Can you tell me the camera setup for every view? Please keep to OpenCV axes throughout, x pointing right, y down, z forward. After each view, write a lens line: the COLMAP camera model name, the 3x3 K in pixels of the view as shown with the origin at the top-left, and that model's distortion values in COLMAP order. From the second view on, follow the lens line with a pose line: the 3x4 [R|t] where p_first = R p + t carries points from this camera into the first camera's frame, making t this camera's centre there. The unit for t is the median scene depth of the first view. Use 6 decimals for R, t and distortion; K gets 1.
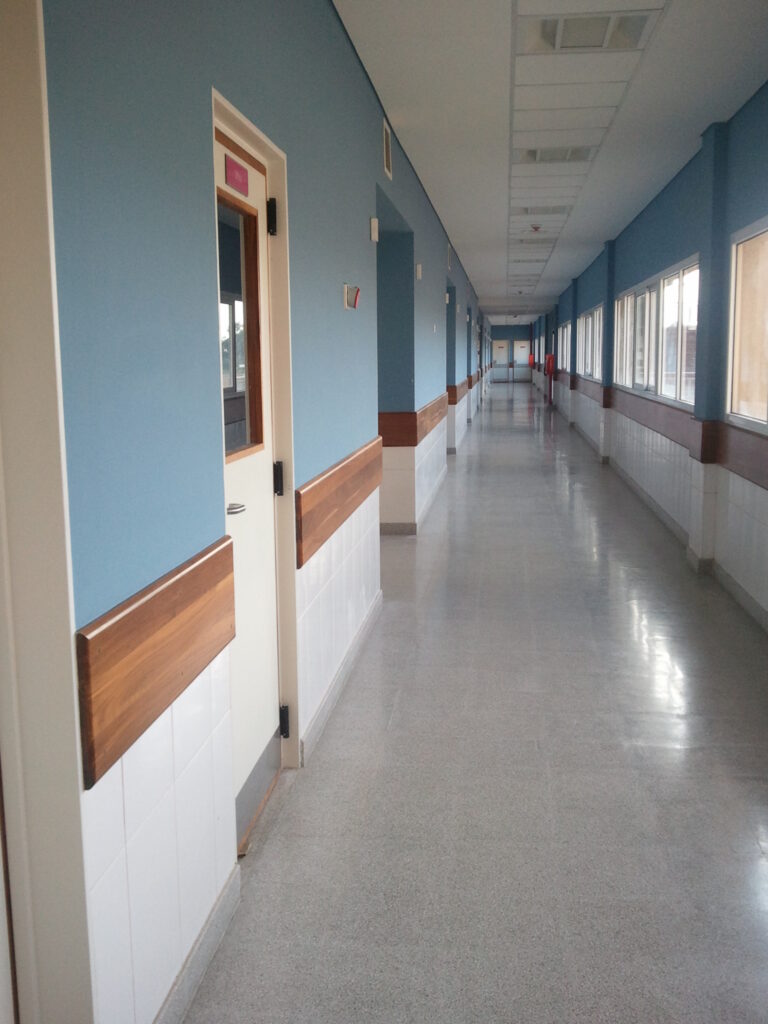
lens RADIAL K [[1051.1, 0, 383.3], [0, 1051.1, 510.6], [0, 0, 1]] dist [-0.104802, 0.001253]
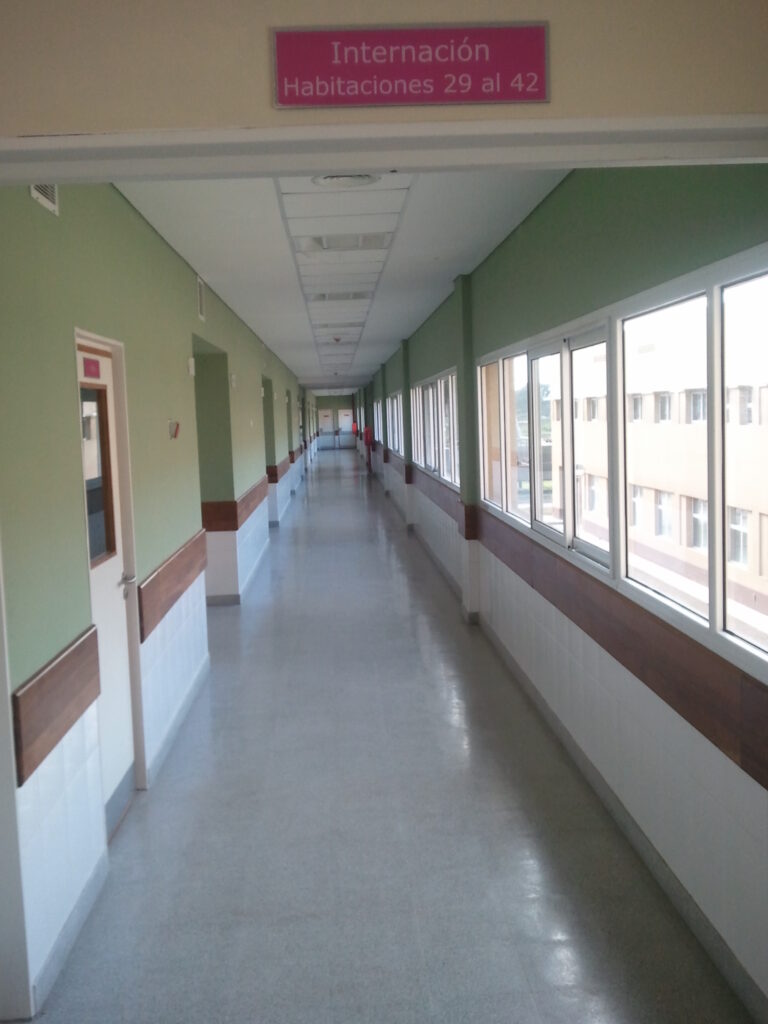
lens RADIAL K [[1051.1, 0, 383.3], [0, 1051.1, 510.6], [0, 0, 1]] dist [-0.104802, 0.001253]
pose [[0.987412, -0.033932, 0.154490, 0.008681], [0.042386, 0.997760, -0.051755, -0.010954], [-0.152388, 0.057652, 0.986638, -0.134204]]
